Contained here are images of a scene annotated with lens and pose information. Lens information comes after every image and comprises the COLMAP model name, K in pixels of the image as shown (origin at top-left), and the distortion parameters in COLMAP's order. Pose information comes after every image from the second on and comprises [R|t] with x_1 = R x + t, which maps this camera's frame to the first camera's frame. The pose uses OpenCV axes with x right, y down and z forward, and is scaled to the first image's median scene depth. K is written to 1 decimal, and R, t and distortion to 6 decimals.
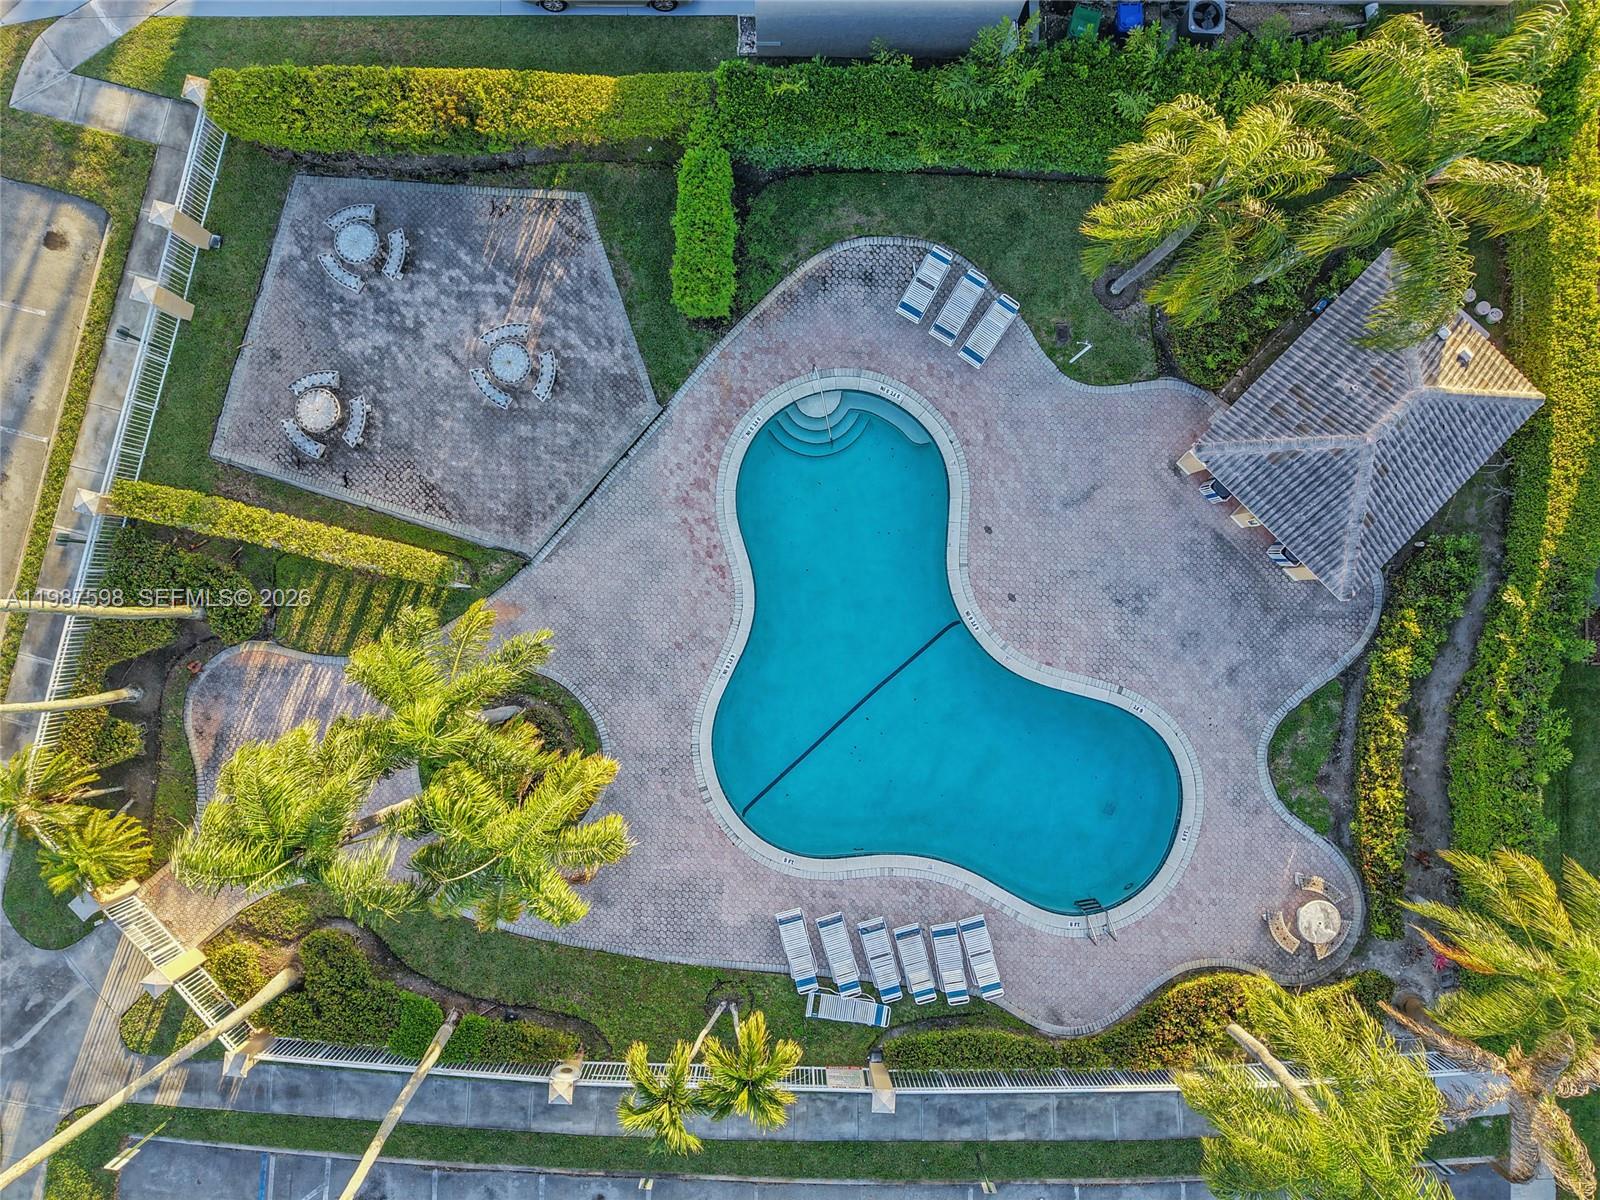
lens RADIAL K [[1063.6, 0, 787.6], [0, 1063.6, 605.7], [0, 0, 1]] dist [0.040970, -0.034782]
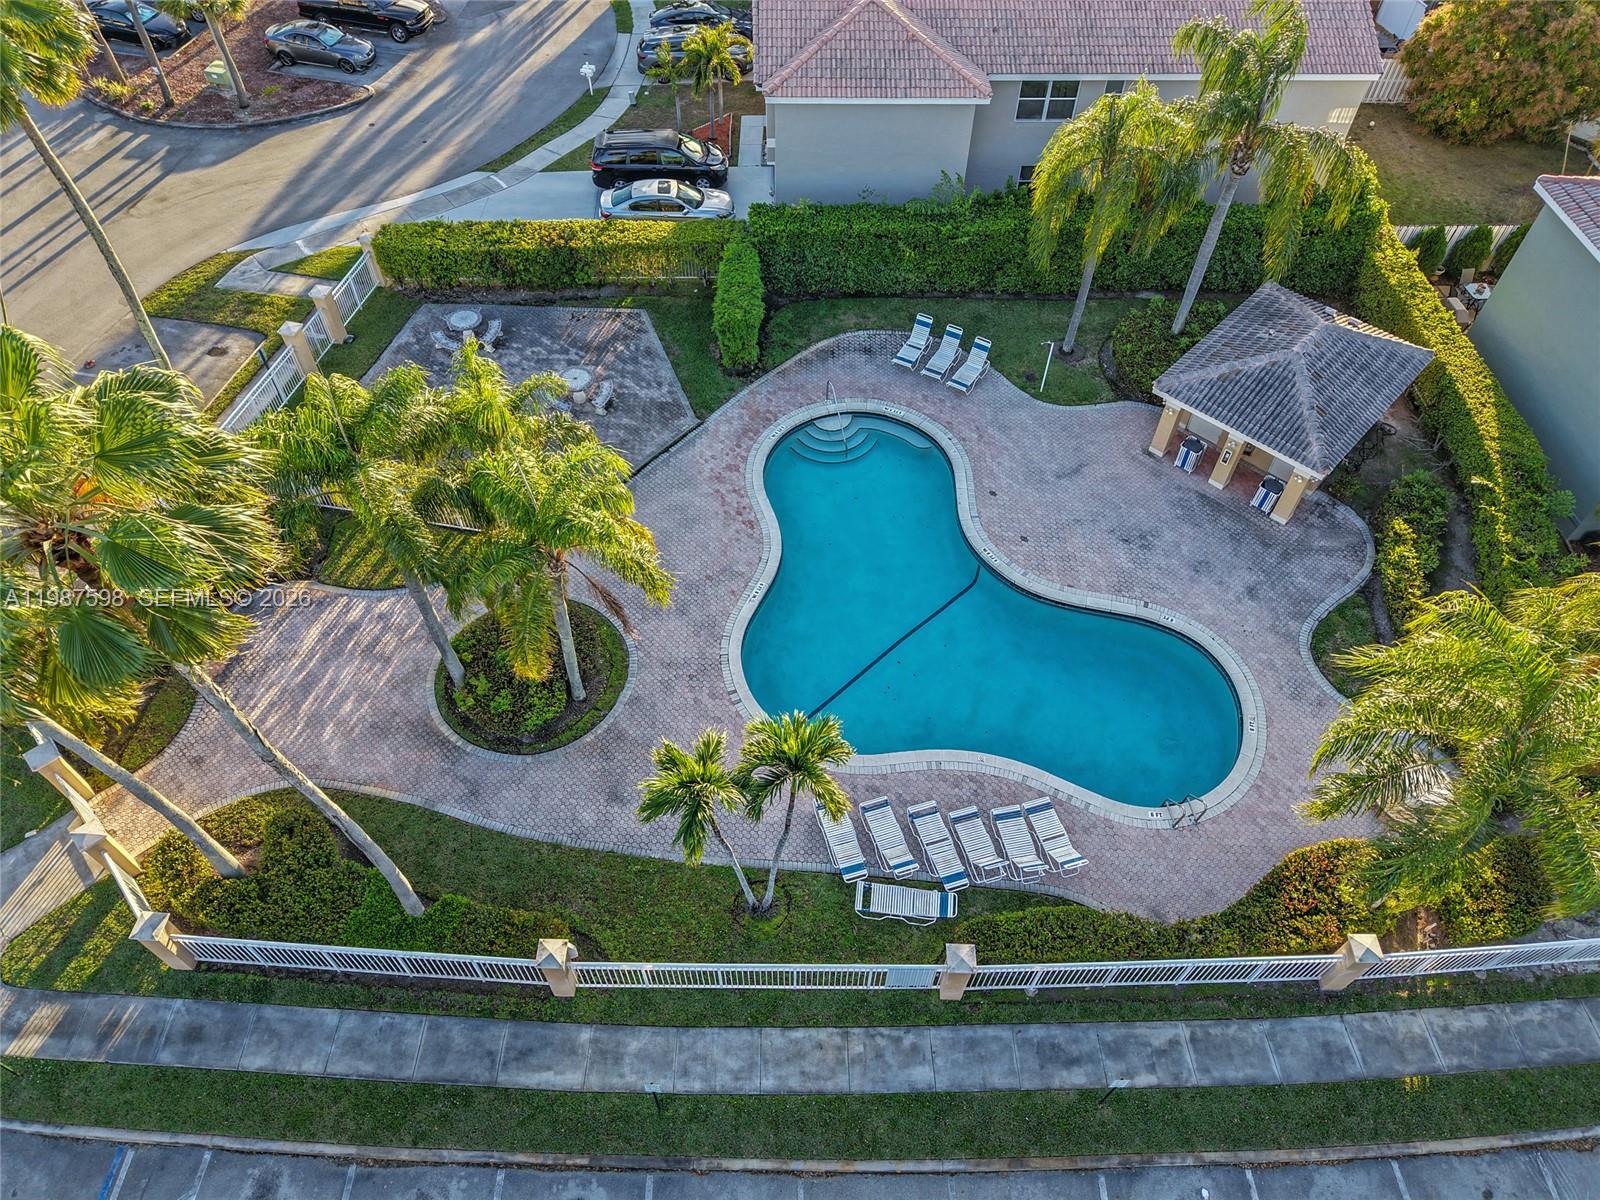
lens RADIAL K [[1063.6, 0, 787.6], [0, 1063.6, 605.7], [0, 0, 1]] dist [0.040970, -0.034782]
pose [[0.999722, -0.018935, 0.014066, -0.041514], [0.023576, 0.783211, -0.621309, 0.700077], [0.000748, 0.621468, 0.783439, 0.209285]]
